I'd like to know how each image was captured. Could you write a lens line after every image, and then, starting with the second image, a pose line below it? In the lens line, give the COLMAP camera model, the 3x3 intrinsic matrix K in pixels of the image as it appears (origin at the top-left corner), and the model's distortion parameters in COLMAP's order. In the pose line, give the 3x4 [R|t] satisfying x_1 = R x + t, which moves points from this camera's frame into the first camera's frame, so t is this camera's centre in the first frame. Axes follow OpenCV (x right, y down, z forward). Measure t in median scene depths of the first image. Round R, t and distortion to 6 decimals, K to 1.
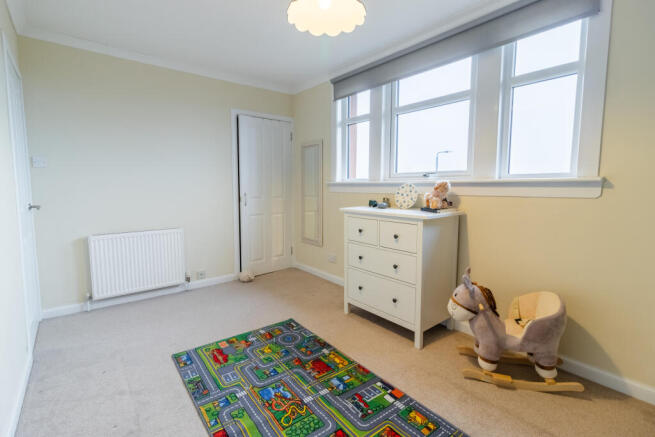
lens RADIAL K [[306.1, 0, 319.9], [0, 306.1, 214.4], [0, 0, 1]] dist [-0.001570, -0.000483]
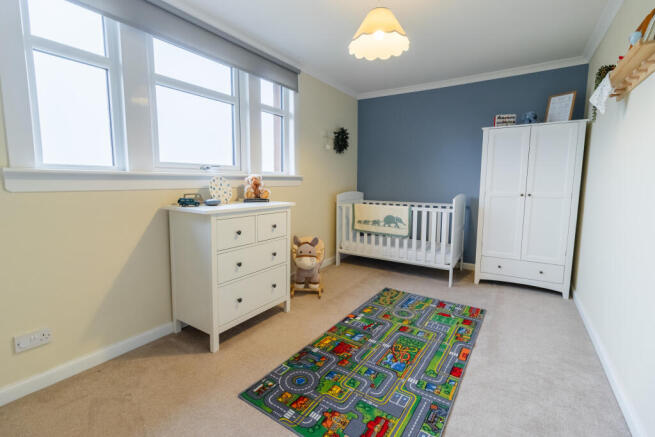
lens RADIAL K [[306.1, 0, 319.9], [0, 306.1, 214.4], [0, 0, 1]] dist [-0.001570, -0.000483]
pose [[-0.321578, -0.108922, 0.940598, -0.891895], [0.083772, 0.986194, 0.142843, -0.119933], [-0.943170, 0.124731, -0.308013, 1.288928]]
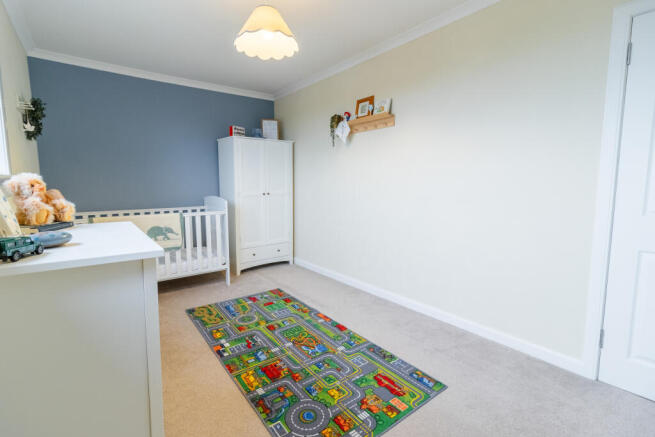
lens RADIAL K [[304.0, 0, 329.4], [0, 304.0, 210.2], [0, 0, 1]] dist [0.002417, -0.000023]
pose [[-0.999723, 0.001080, -0.023491, -0.148899], [-0.003300, 0.982616, 0.185619, -0.170288], [0.023283, 0.185645, -0.982341, 1.770596]]
